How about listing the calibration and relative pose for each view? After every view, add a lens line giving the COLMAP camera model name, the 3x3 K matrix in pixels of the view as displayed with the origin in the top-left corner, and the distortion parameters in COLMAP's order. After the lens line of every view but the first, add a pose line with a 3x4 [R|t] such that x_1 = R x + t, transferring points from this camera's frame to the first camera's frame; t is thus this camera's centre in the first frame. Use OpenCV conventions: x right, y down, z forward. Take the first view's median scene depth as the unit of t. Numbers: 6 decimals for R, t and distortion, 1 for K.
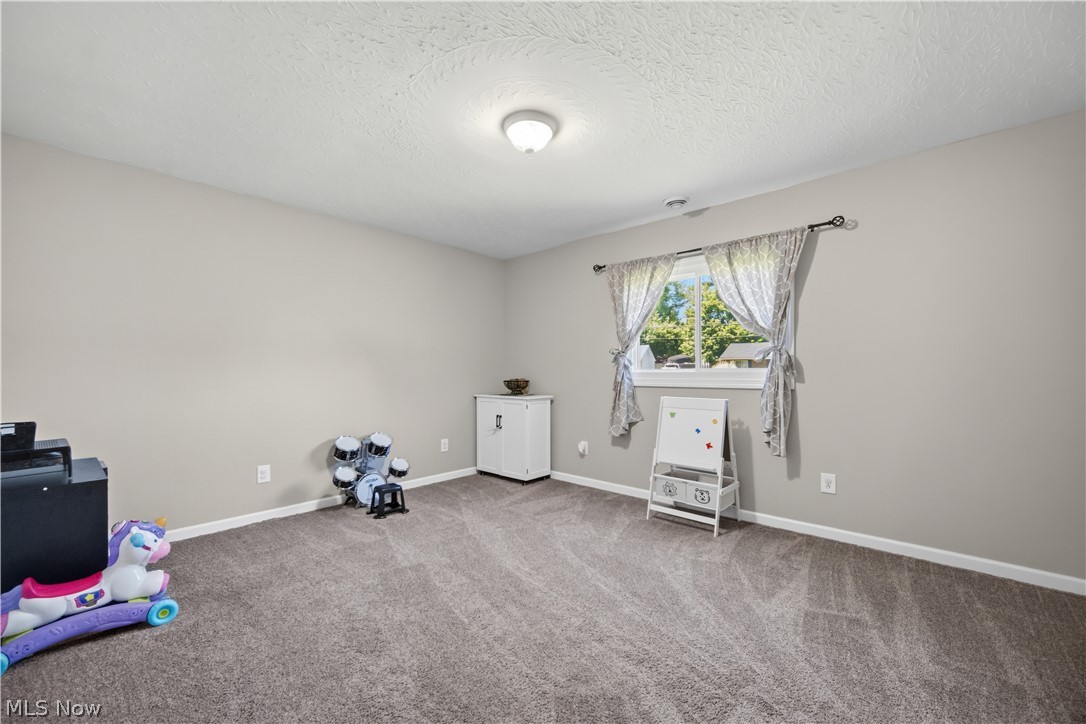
lens RADIAL K [[430.7, 0, 546.6], [0, 430.7, 370.3], [0, 0, 1]] dist [-0.002232, 0.001126]
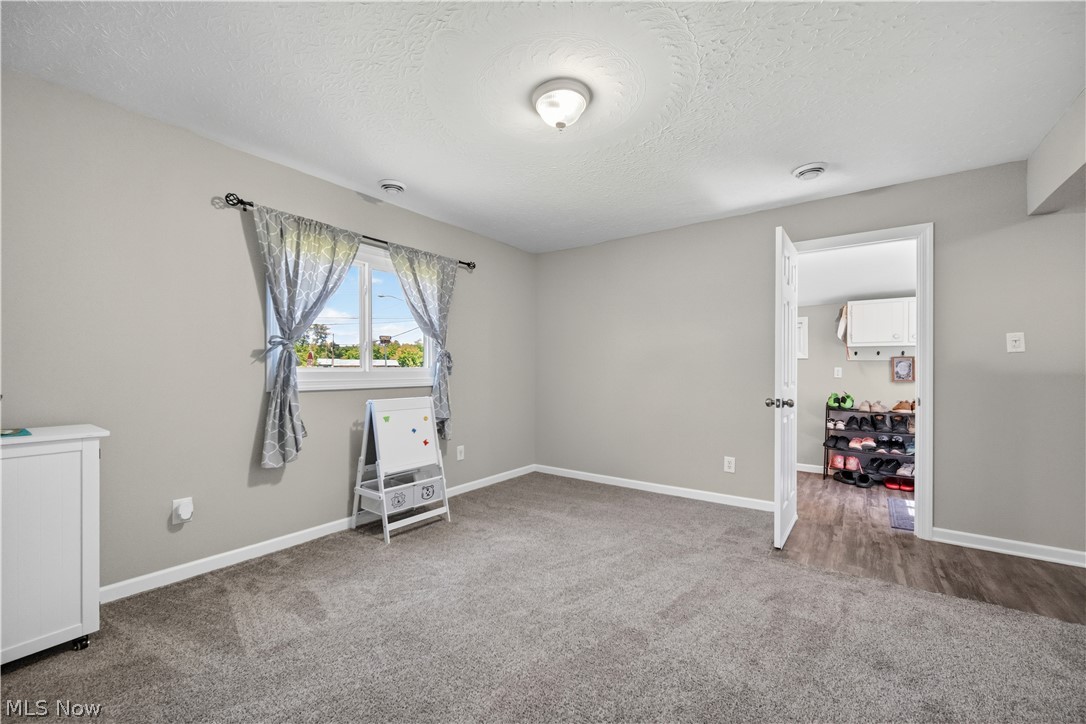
lens RADIAL K [[430.7, 0, 542.2], [0, 430.7, 366.1], [0, 0, 1]] dist [-0.002232, 0.001126]
pose [[-0.093148, 0.008979, 0.995612, -0.652406], [-0.005566, 0.999939, -0.009539, -0.000915], [-0.995637, -0.006431, -0.093092, 0.777937]]
